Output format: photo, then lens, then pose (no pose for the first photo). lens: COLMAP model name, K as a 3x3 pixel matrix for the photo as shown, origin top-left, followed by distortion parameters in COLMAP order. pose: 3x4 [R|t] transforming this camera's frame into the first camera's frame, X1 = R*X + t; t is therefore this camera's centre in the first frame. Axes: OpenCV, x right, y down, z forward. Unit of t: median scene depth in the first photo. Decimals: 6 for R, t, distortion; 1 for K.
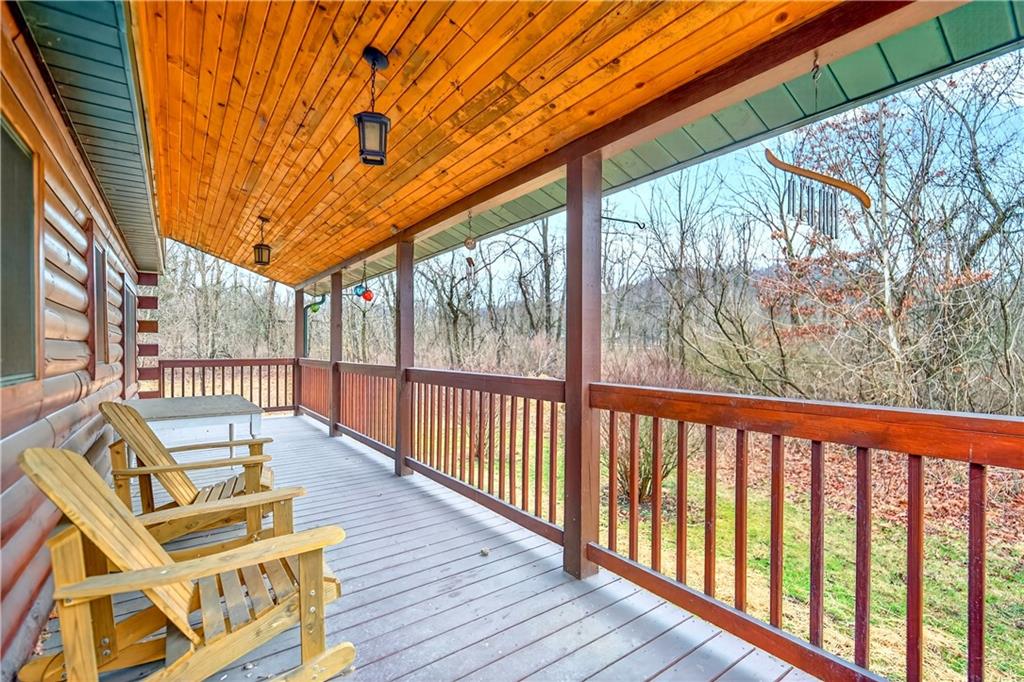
lens RADIAL K [[468.6, 0, 512.0], [0, 468.6, 341.0], [0, 0, 1]] dist [0.010414, -0.000083]
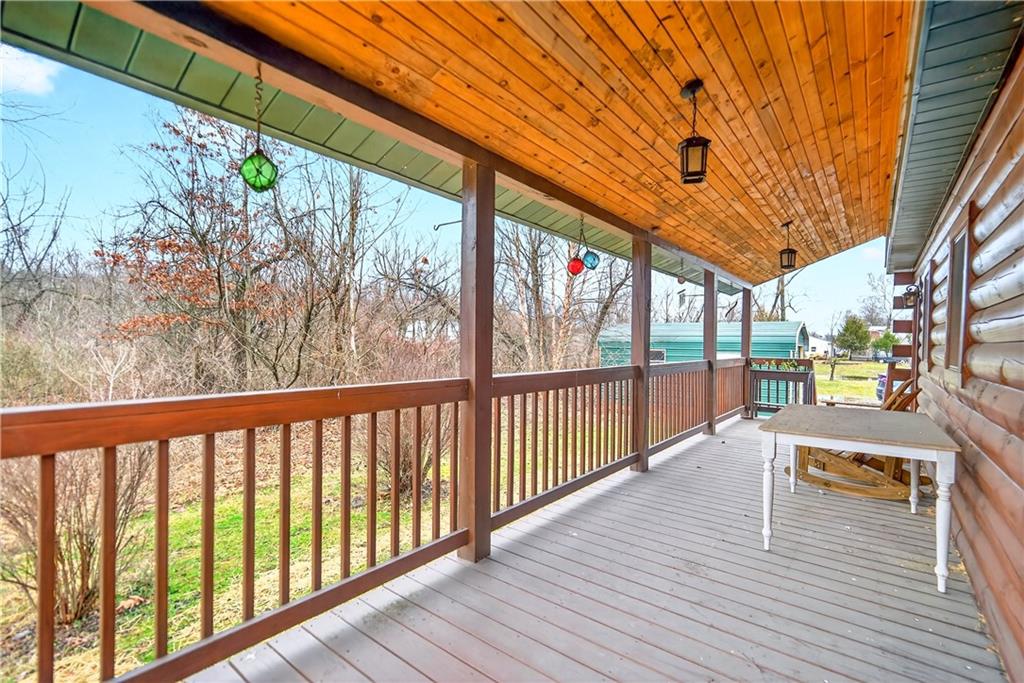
lens RADIAL K [[458.0, 0, 518.3], [0, 458.0, 340.9], [0, 0, 1]] dist [-0.000987, -0.000229]
pose [[-0.280175, -0.003310, 0.959943, -0.850360], [-0.022323, 0.999746, -0.003068, 0.007571], [-0.959689, -0.022289, -0.280178, 1.172431]]
